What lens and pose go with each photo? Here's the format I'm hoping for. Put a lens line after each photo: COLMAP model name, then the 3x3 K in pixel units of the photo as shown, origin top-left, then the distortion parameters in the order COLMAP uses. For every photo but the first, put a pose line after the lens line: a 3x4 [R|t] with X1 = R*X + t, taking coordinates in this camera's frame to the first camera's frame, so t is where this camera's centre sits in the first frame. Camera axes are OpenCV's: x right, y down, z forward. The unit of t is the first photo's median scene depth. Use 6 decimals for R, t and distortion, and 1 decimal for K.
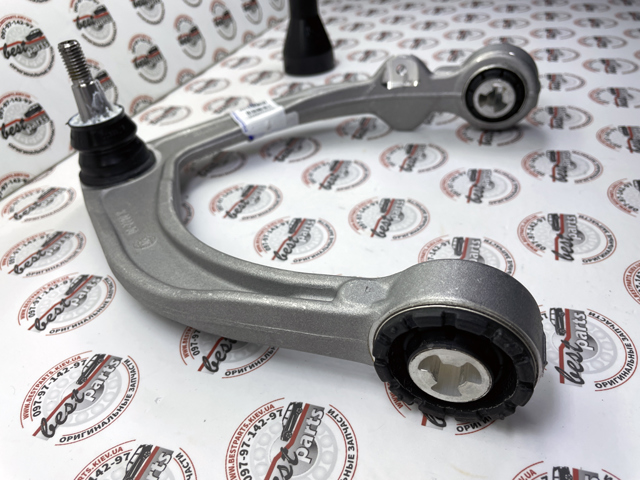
lens RADIAL K [[524.8, 0, 334.4], [0, 524.8, 240.0], [0, 0, 1]] dist [0.057874, -0.121985]
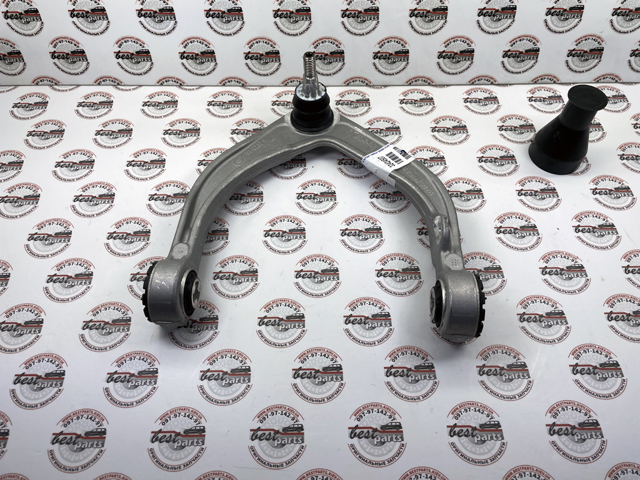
lens RADIAL K [[521.8, 0, 302.5], [0, 521.8, 240.4], [0, 0, 1]] dist [0.064585, -0.109788]
pose [[0.302449, 0.836522, -0.456898, 0.664601], [-0.549190, 0.544722, 0.633773, -0.992435], [0.779047, 0.059240, 0.624160, -0.039108]]
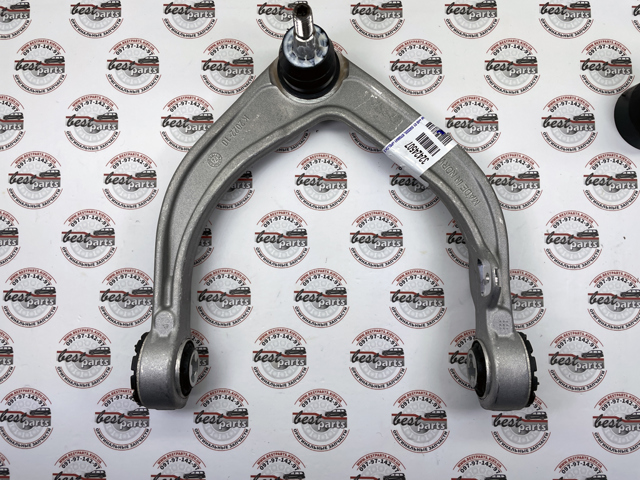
lens RADIAL K [[521.8, 0, 302.5], [0, 521.8, 240.4], [0, 0, 1]] dist [0.064585, -0.109788]
pose [[0.304659, 0.951824, 0.034842, -0.091024], [-0.542289, 0.143270, 0.827887, -1.051622], [0.783010, -0.271118, 0.559812, 0.222697]]
